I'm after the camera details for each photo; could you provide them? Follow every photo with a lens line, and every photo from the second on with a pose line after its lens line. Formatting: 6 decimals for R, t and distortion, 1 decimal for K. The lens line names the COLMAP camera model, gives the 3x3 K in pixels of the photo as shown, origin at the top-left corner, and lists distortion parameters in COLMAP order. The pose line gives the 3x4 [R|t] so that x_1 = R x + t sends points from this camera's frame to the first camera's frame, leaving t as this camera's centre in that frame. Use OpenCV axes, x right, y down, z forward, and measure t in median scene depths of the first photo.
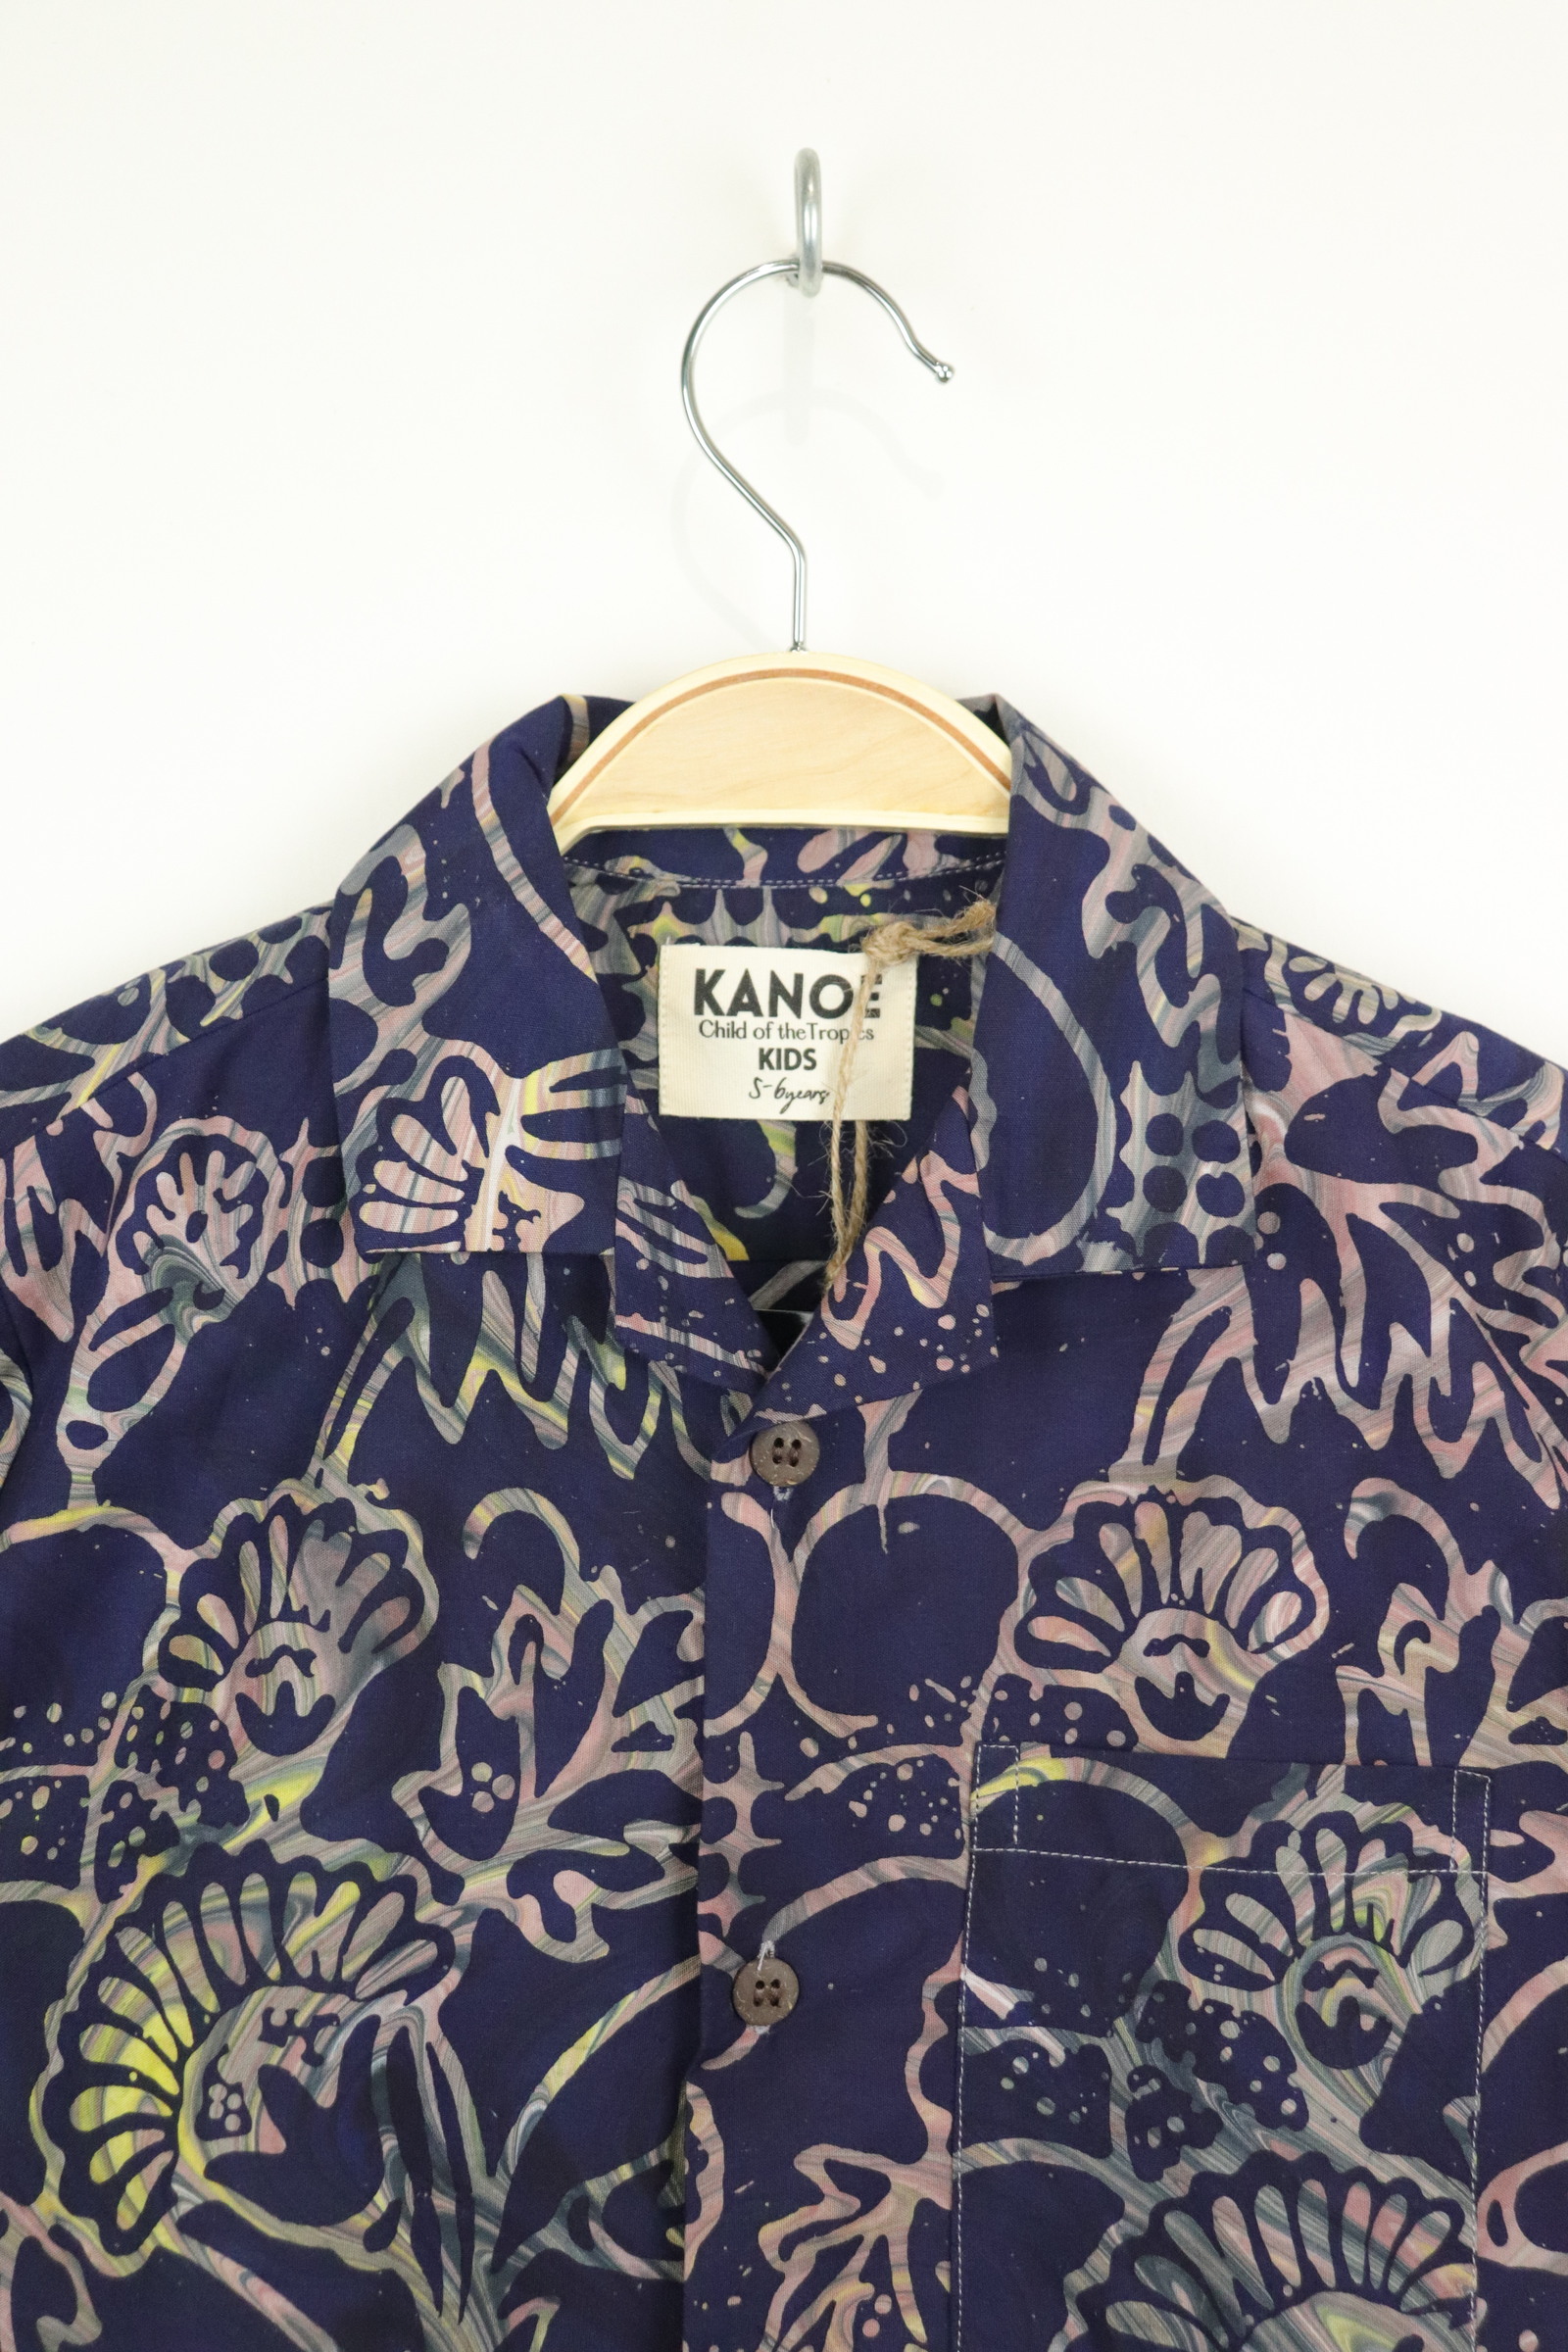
lens RADIAL K [[3323.3, 0, 798.9], [0, 3323.3, 1175.9], [0, 0, 1]] dist [-0.049089, 0.371947]
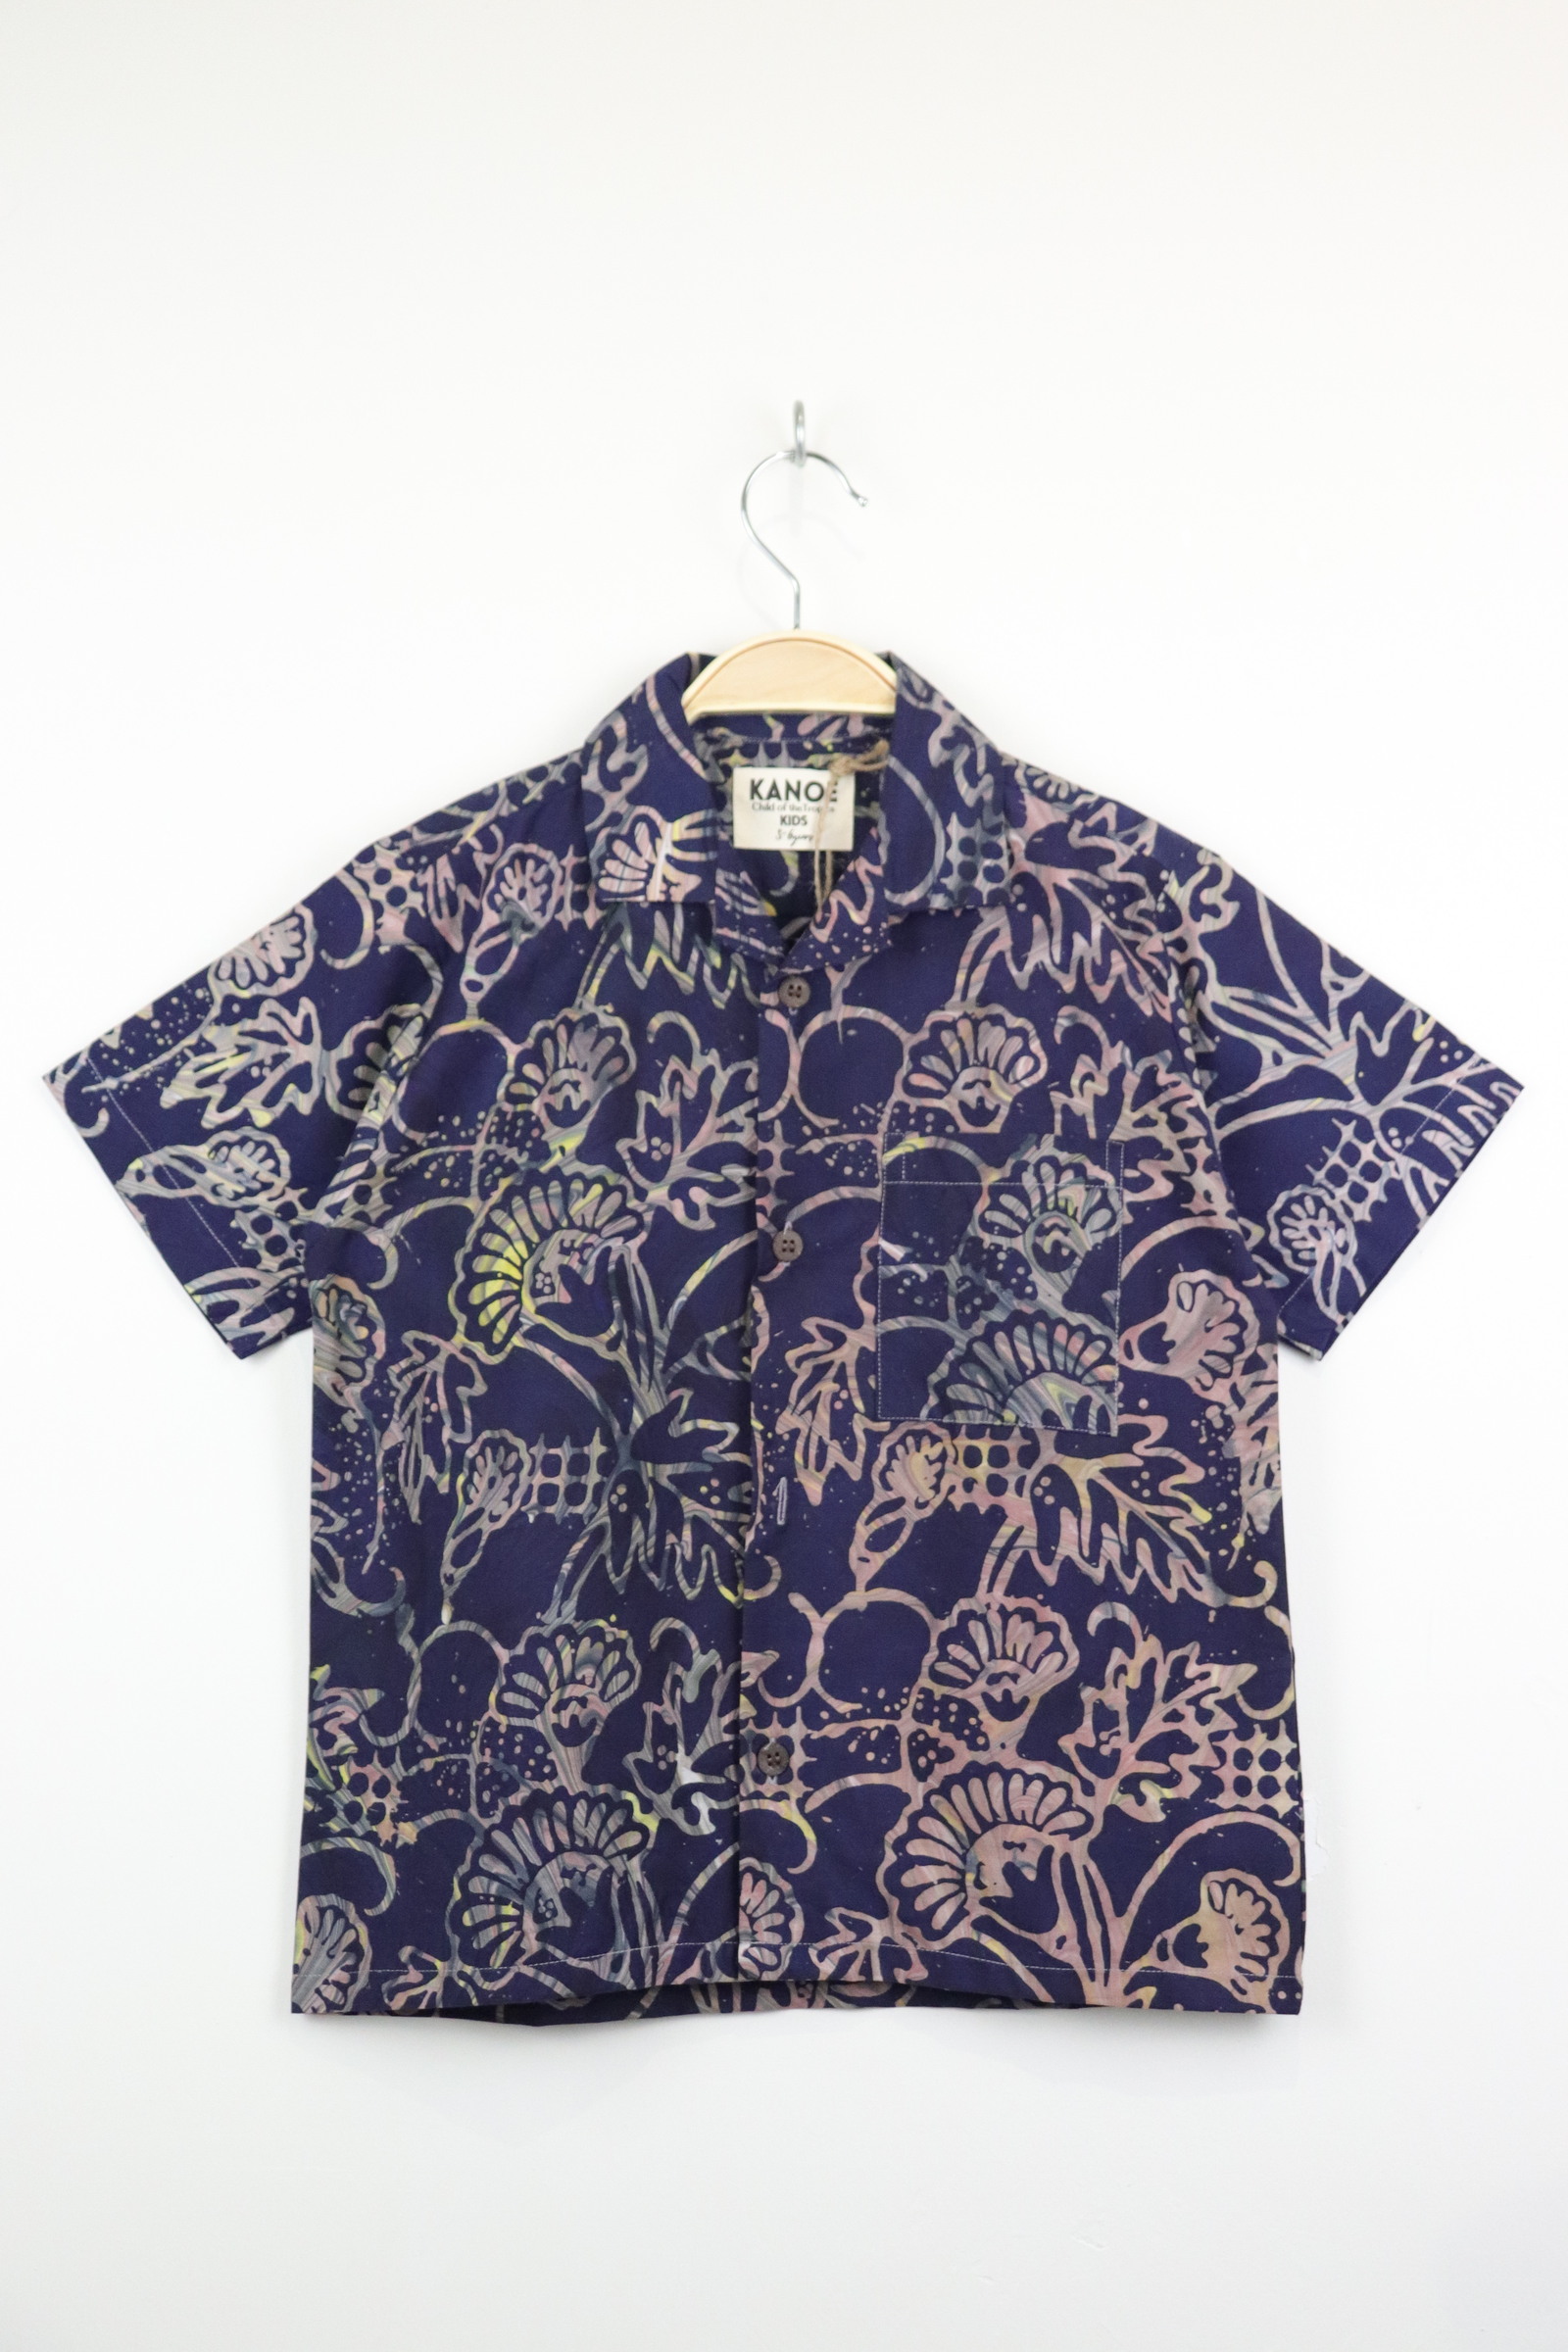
lens RADIAL K [[3323.3, 0, 798.9], [0, 3323.3, 1175.9], [0, 0, 1]] dist [-0.049089, 0.371947]
pose [[0.999938, -0.009848, -0.005182, 0.008848], [0.009640, 0.999203, -0.038737, 0.285172], [0.005560, 0.038685, 0.999236, -1.161241]]
